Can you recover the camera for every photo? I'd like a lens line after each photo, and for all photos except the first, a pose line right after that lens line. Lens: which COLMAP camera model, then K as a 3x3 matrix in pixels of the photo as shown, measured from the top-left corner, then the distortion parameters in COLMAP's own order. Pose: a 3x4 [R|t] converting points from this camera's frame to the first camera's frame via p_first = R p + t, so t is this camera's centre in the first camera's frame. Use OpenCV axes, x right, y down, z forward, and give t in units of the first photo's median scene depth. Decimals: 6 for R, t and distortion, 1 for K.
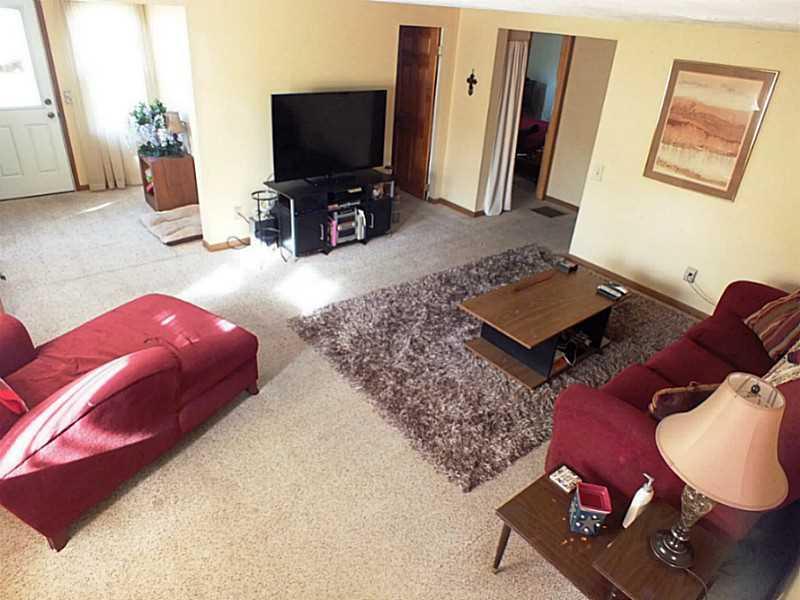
lens RADIAL K [[510.2, 0, 416.4], [0, 510.2, 292.1], [0, 0, 1]] dist [-0.088012, 0.029473]
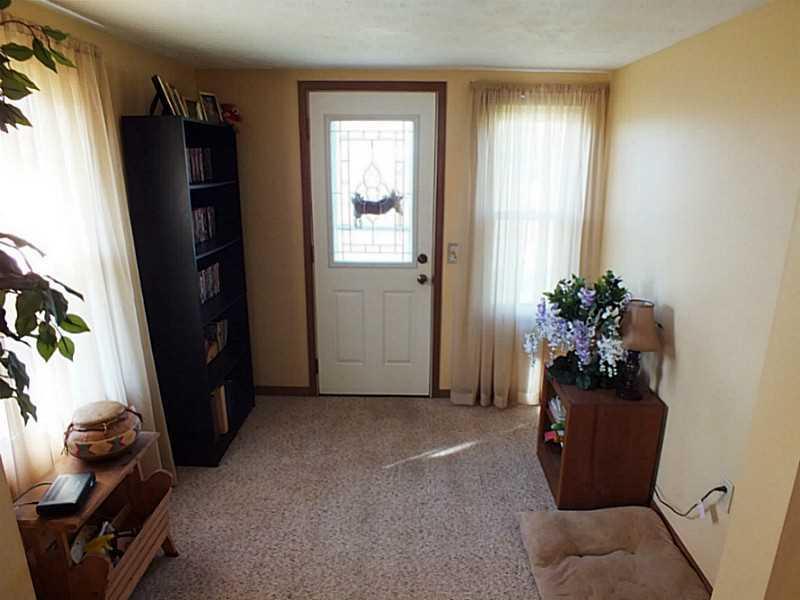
lens RADIAL K [[510.2, 0, 393.3], [0, 510.2, 298.8], [0, 0, 1]] dist [-0.088012, 0.029473]
pose [[0.731356, 0.095549, -0.675270, -0.479433], [-0.278291, 0.945765, -0.167582, -0.312661], [0.622634, 0.310483, 0.718281, 0.734275]]
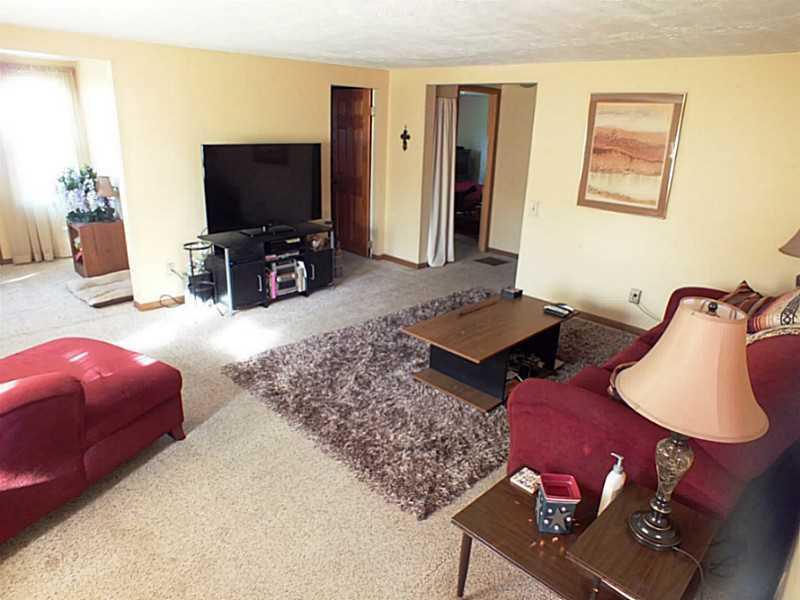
lens RADIAL K [[510.2, 0, 412.9], [0, 510.2, 289.3], [0, 0, 1]] dist [-0.088012, 0.029473]
pose [[0.993723, -0.068637, 0.088333, 0.020055], [0.081957, 0.984146, -0.157285, 0.081387], [-0.076137, 0.163538, 0.983595, 0.043619]]
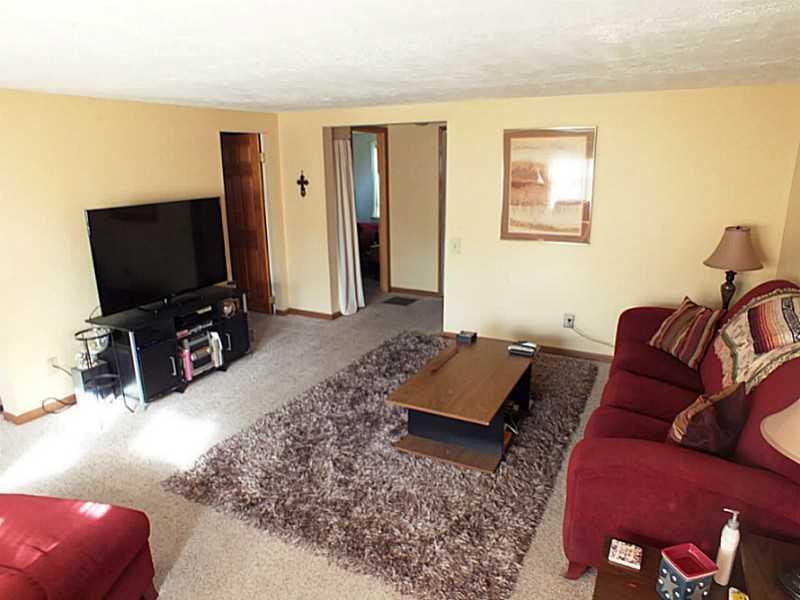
lens RADIAL K [[510.2, 0, 425.2], [0, 510.2, 289.9], [0, 0, 1]] dist [-0.088012, 0.029473]
pose [[0.912378, -0.180680, 0.367317, -0.107415], [0.257321, 0.951010, -0.171367, 0.008678], [-0.318360, 0.250870, 0.914173, 0.129665]]
